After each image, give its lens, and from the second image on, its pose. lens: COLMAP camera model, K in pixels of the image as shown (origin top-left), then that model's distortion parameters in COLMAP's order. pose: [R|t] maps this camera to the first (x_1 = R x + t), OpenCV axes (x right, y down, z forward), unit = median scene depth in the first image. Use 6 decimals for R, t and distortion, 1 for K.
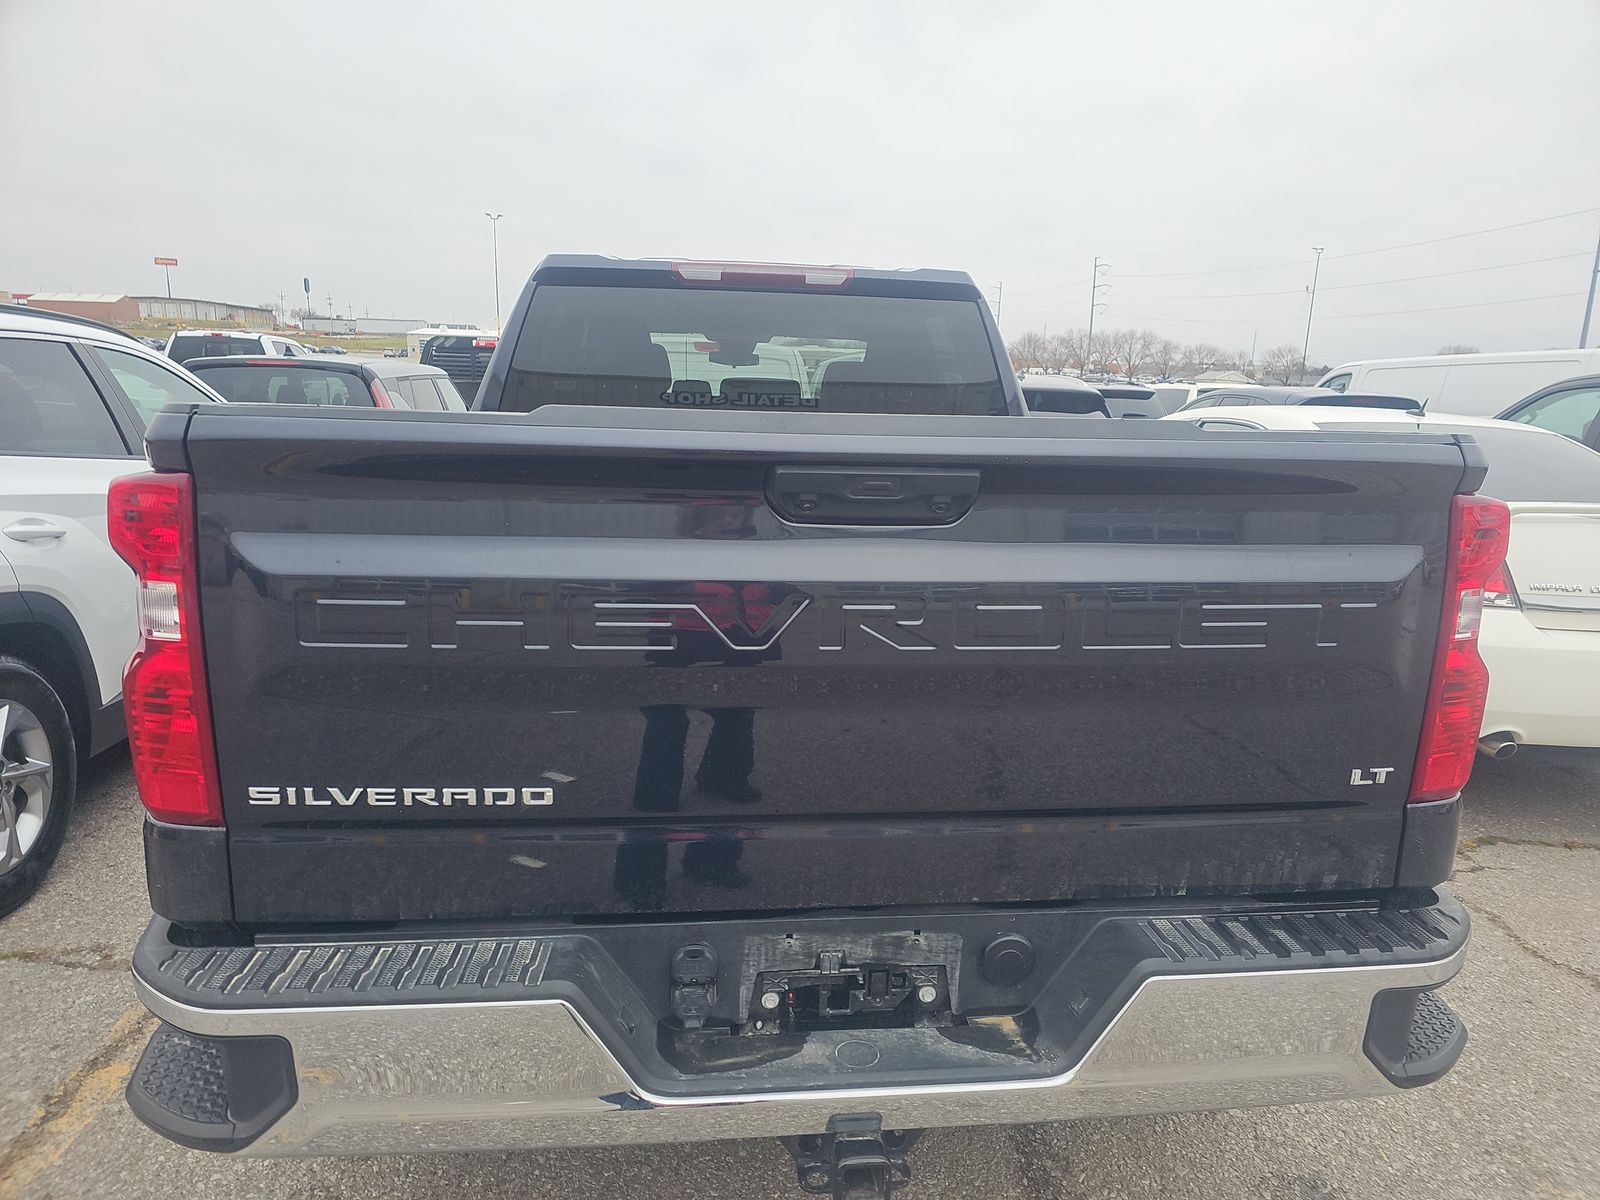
lens RADIAL K [[1047.3, 0, 800.1], [0, 1047.3, 596.5], [0, 0, 1]] dist [0.018835, -0.028160]
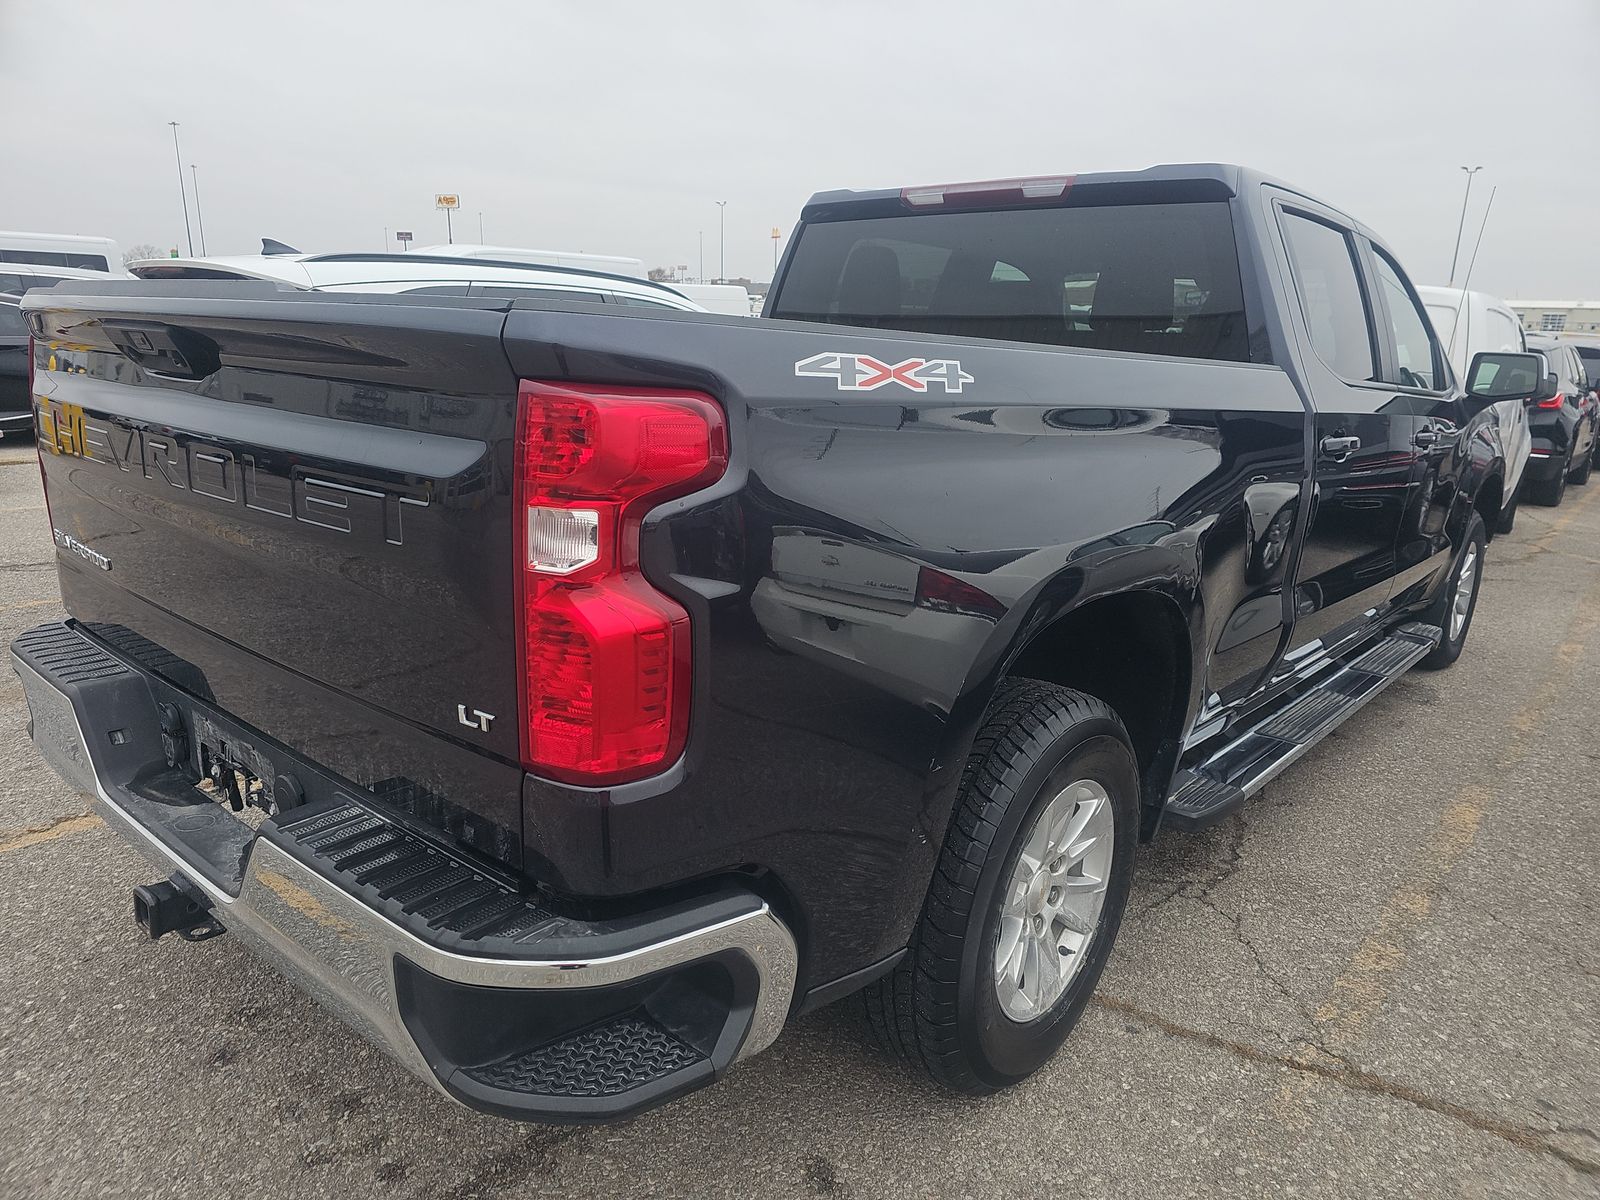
lens RADIAL K [[1047.3, 0, 799.4], [0, 1047.3, 603.4], [0, 0, 1]] dist [0.018835, -0.028160]
pose [[0.694561, 0.175290, -0.697753, 0.560066], [-0.153615, 0.983631, 0.094197, -0.016161], [0.702843, 0.041760, 0.710119, 0.254590]]
